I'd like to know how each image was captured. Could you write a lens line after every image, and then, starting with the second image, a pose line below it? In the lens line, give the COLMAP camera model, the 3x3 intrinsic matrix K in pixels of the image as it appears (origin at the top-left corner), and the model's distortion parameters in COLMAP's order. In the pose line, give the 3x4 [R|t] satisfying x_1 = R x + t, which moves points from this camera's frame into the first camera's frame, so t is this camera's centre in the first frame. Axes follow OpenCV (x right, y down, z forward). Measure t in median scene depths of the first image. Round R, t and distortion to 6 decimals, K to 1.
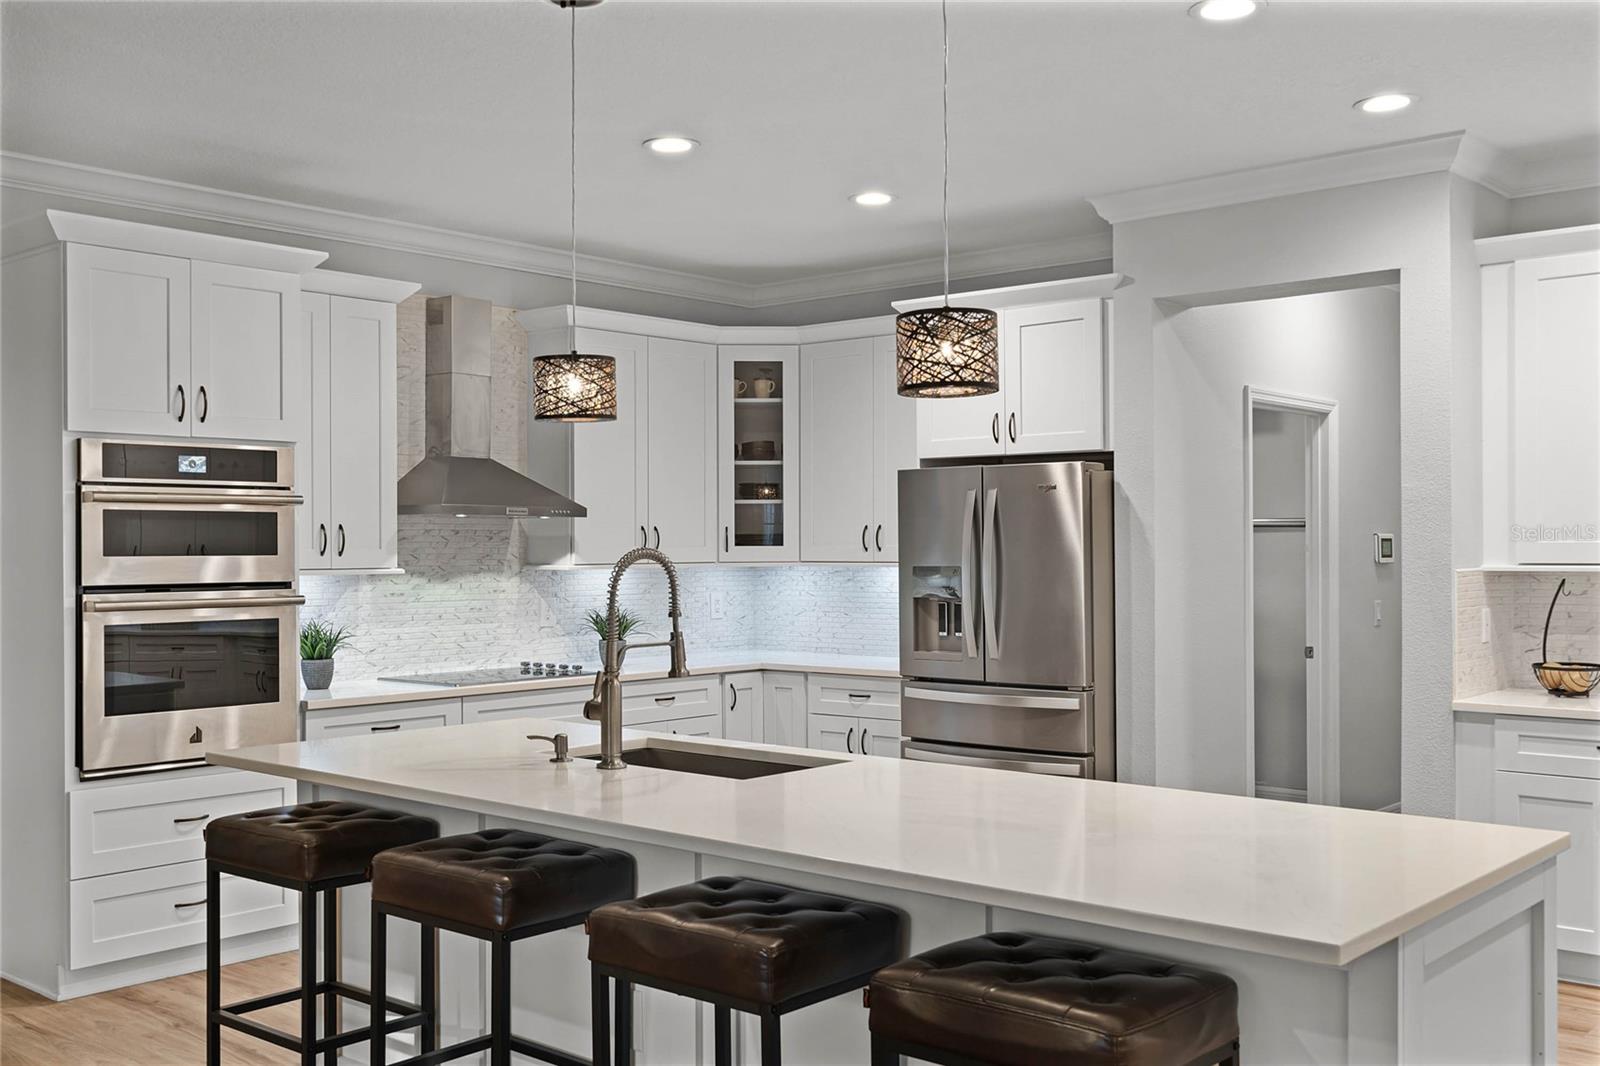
lens RADIAL K [[1578.0, 0, 802.5], [0, 1578.0, 537.0], [0, 0, 1]] dist [-0.009301, 0.000000]
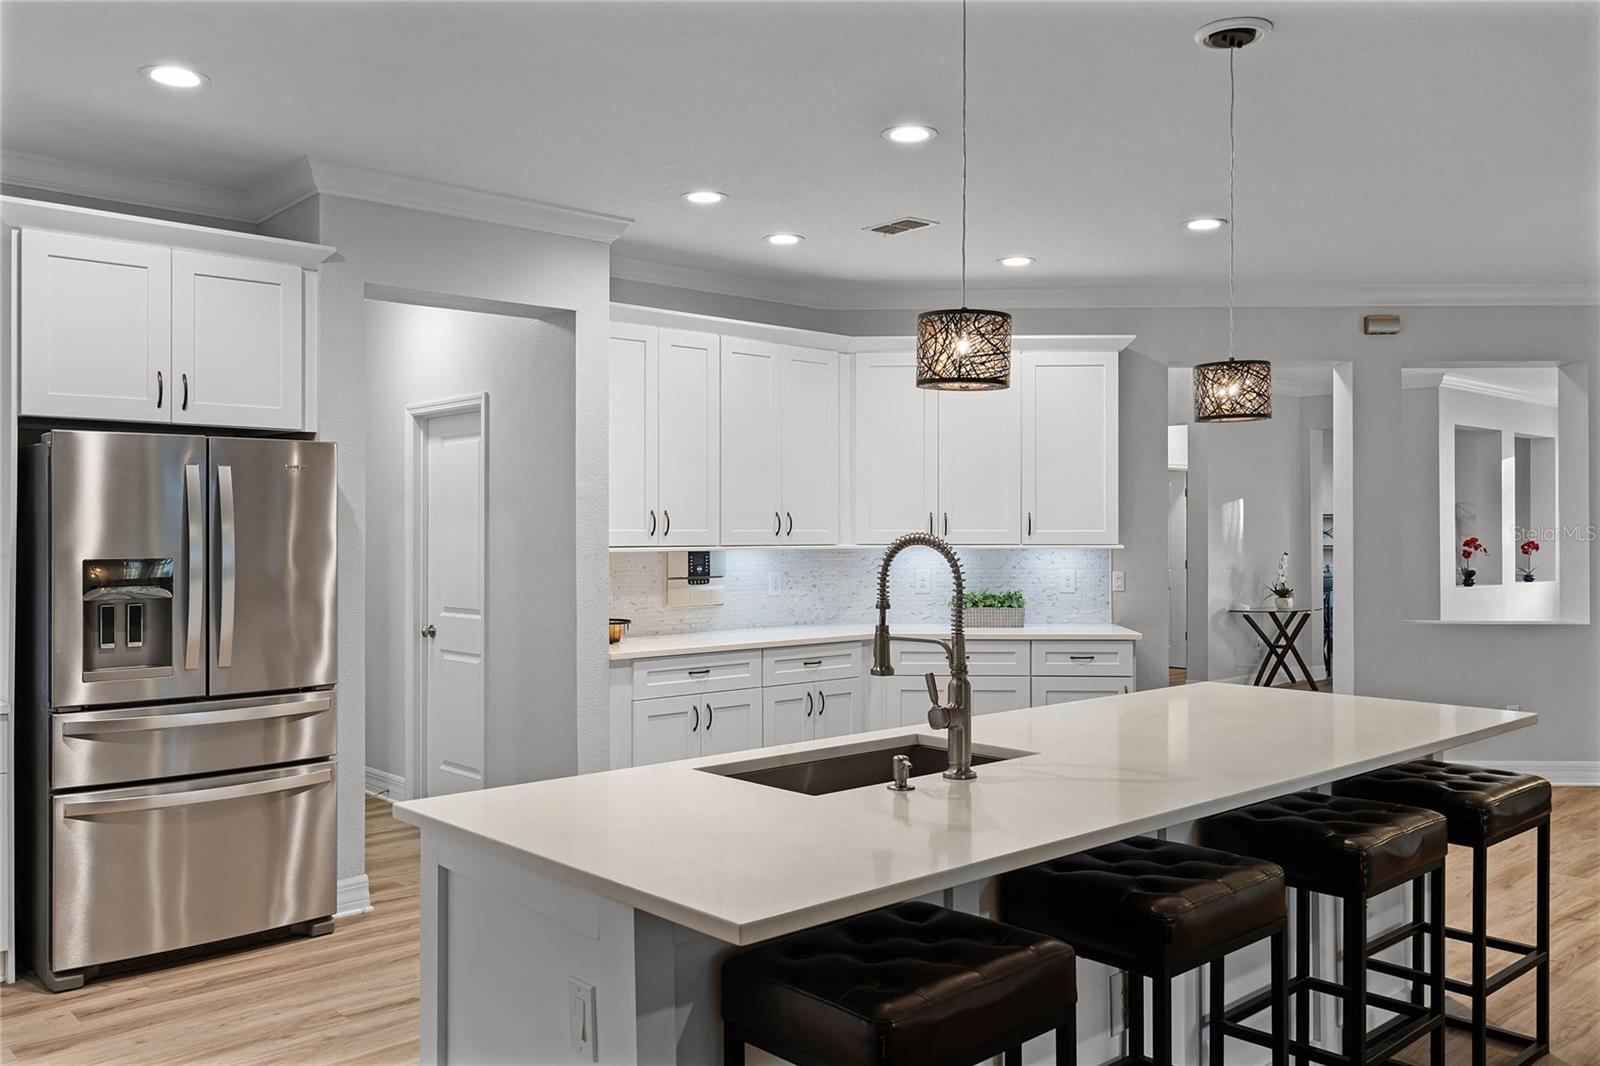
lens RADIAL K [[1281.5, 0, 806.1], [0, 1281.5, 531.5], [0, 0, 1]] dist [0.015053, -0.007781]
pose [[0.116233, 0.002326, 0.993219, -0.605840], [-0.005703, 0.999982, -0.001674, 0.004660], [-0.993206, -0.005470, 0.116244, 0.703117]]
